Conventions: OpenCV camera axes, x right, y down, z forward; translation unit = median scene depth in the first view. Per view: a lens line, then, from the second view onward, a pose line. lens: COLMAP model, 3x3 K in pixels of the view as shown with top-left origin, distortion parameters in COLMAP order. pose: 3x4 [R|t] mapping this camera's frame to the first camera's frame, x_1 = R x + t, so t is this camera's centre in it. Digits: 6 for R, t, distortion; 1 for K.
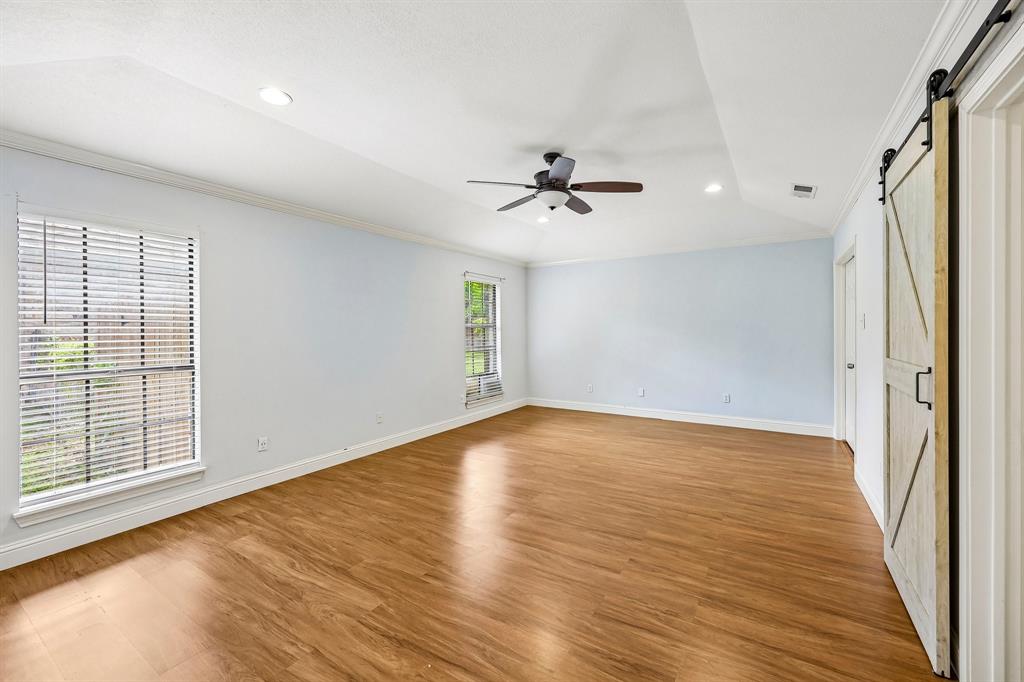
lens RADIAL K [[413.5, 0, 515.7], [0, 413.5, 337.9], [0, 0, 1]] dist [0.000926, 0.000357]
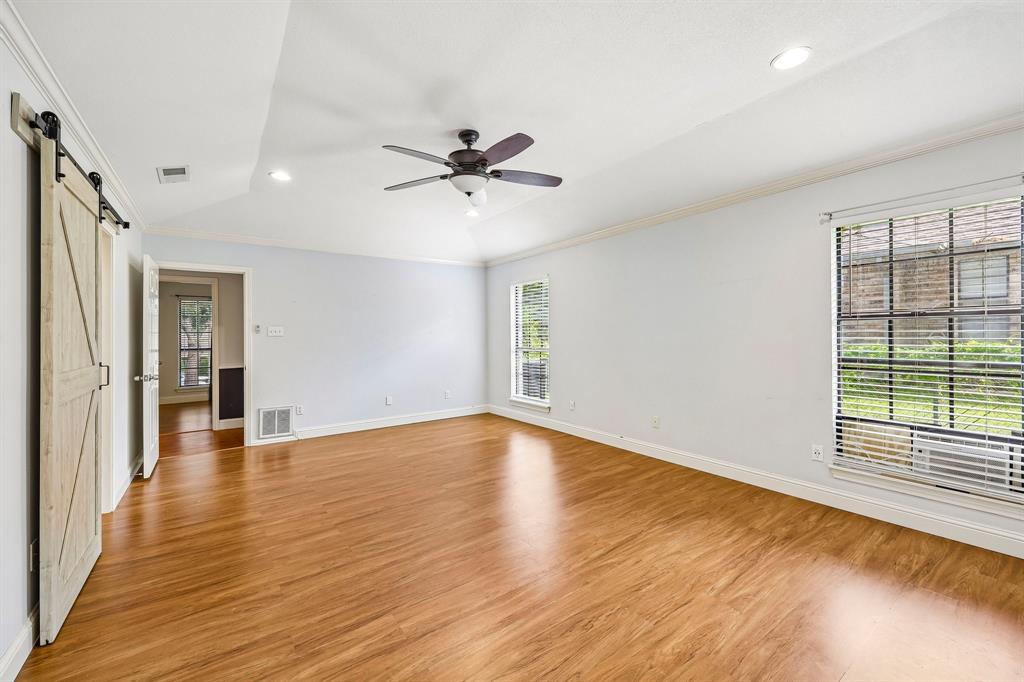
lens RADIAL K [[413.5, 0, 514.9], [0, 413.5, 331.1], [0, 0, 1]] dist [0.000926, 0.000357]
pose [[-0.368115, 0.010614, -0.929720, 0.947298], [0.001397, 0.999940, 0.010862, -0.030888], [0.929779, 0.002700, -0.368107, 1.528723]]
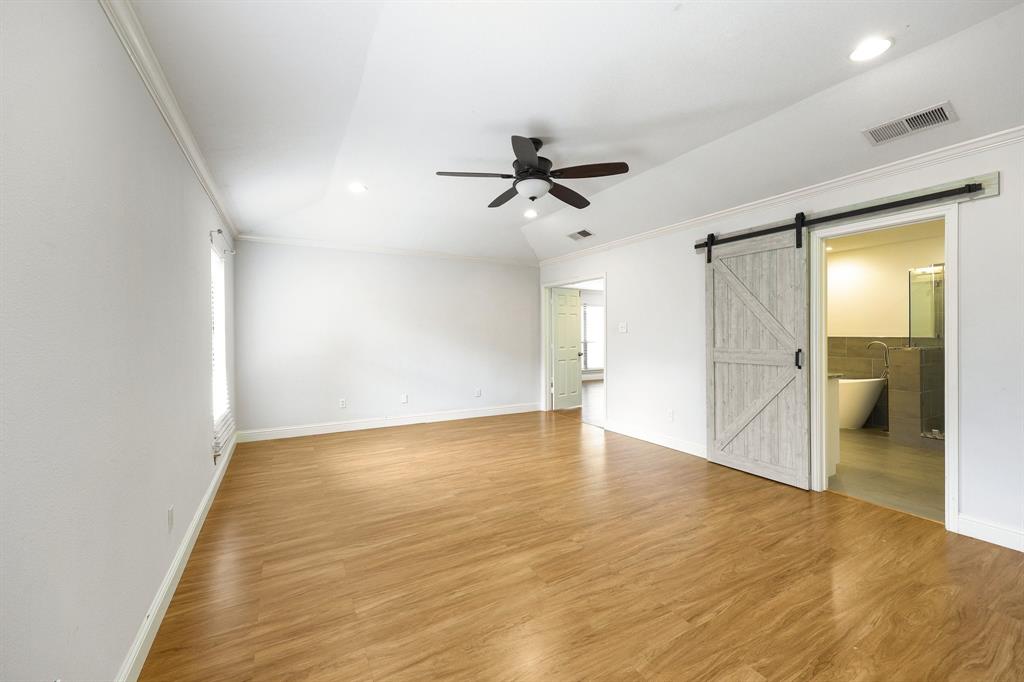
lens RADIAL K [[413.5, 0, 511.6], [0, 413.5, 338.8], [0, 0, 1]] dist [0.000926, 0.000357]
pose [[0.478849, -0.005671, 0.877879, -0.802565], [0.014581, 0.999893, -0.001494, -0.000829], [-0.877776, 0.013516, 0.478881, 0.650786]]
